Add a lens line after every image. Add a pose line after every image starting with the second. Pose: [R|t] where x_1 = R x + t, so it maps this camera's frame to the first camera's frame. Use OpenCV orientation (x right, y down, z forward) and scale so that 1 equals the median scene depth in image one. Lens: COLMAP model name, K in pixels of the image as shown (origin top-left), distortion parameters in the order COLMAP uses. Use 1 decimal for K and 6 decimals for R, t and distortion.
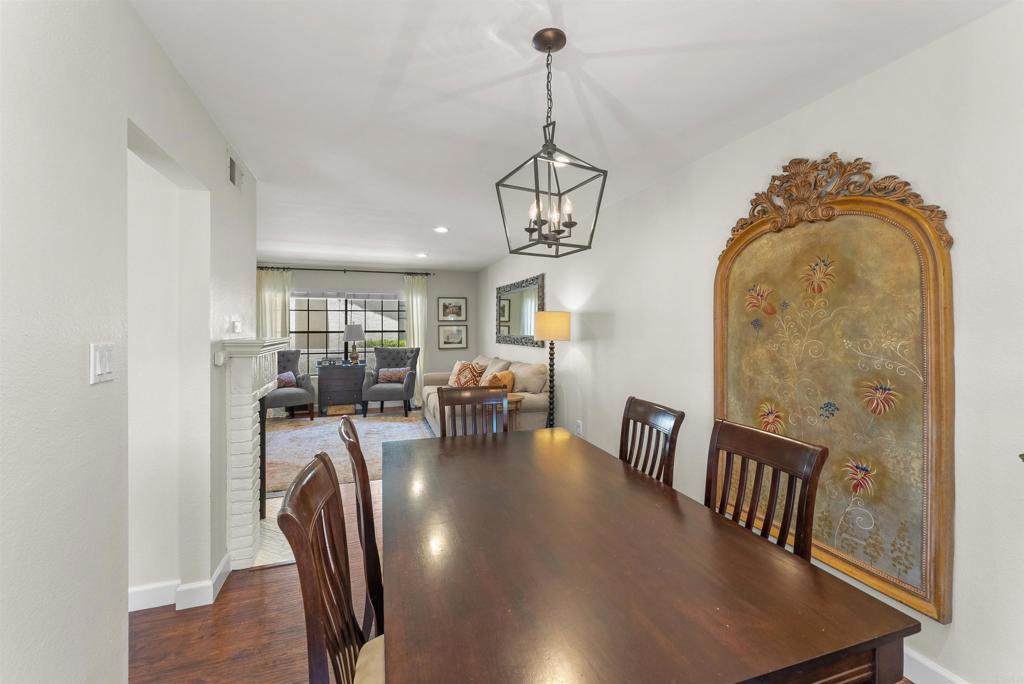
lens RADIAL K [[419.1, 0, 510.2], [0, 419.1, 330.0], [0, 0, 1]] dist [0.000218, -0.000103]
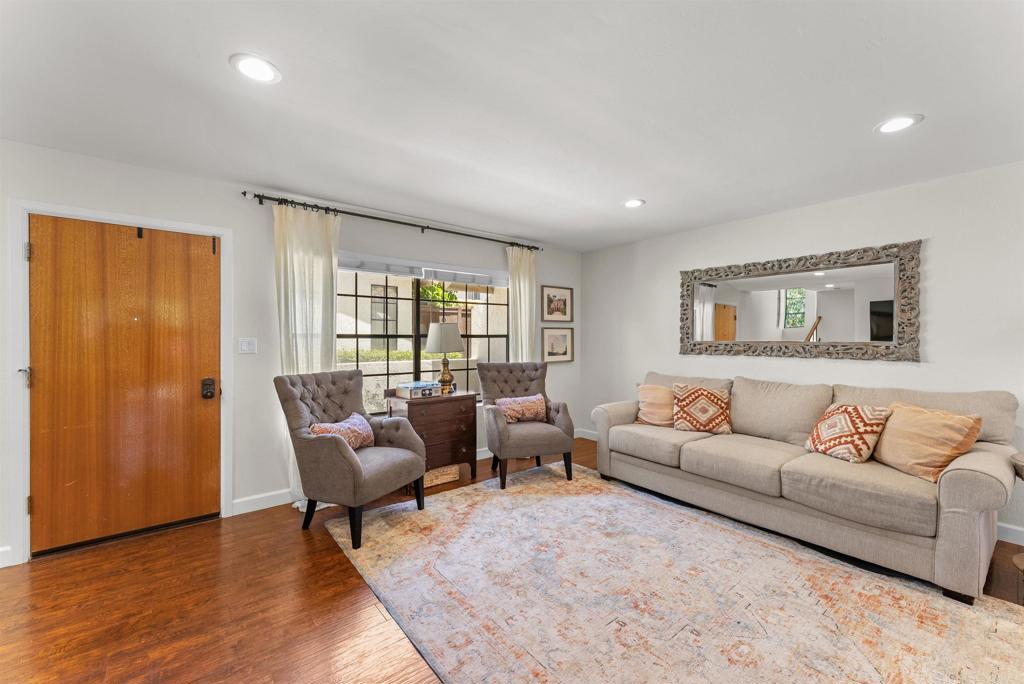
lens RADIAL K [[412.4, 0, 510.7], [0, 412.4, 339.8], [0, 0, 1]] dist [0.001069, -0.000034]
pose [[0.942752, 0.003452, 0.333476, -0.470572], [-0.003999, 0.999992, 0.000953, 0.008332], [-0.333470, -0.002232, 0.942758, 0.433707]]
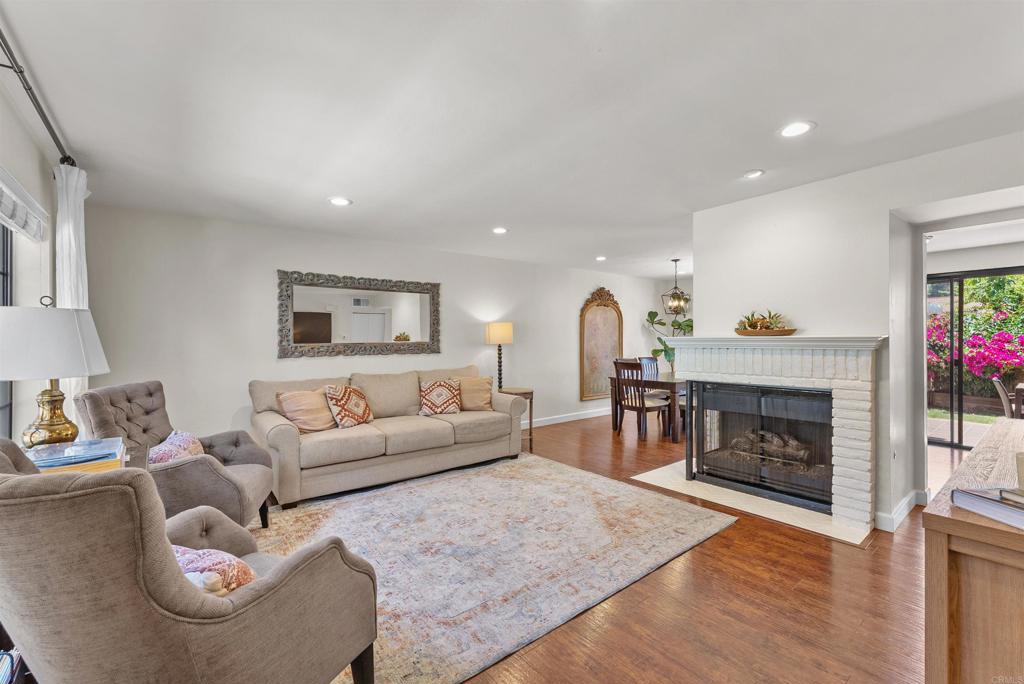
lens RADIAL K [[425.6, 0, 512.0], [0, 425.6, 342.0], [0, 0, 1]] dist [0.000475, -0.000007]
pose [[-0.321274, 0.000481, 0.946986, -0.692532], [0.011118, 0.999933, 0.003264, 0.008836], [-0.946921, 0.011578, -0.321258, 0.809579]]
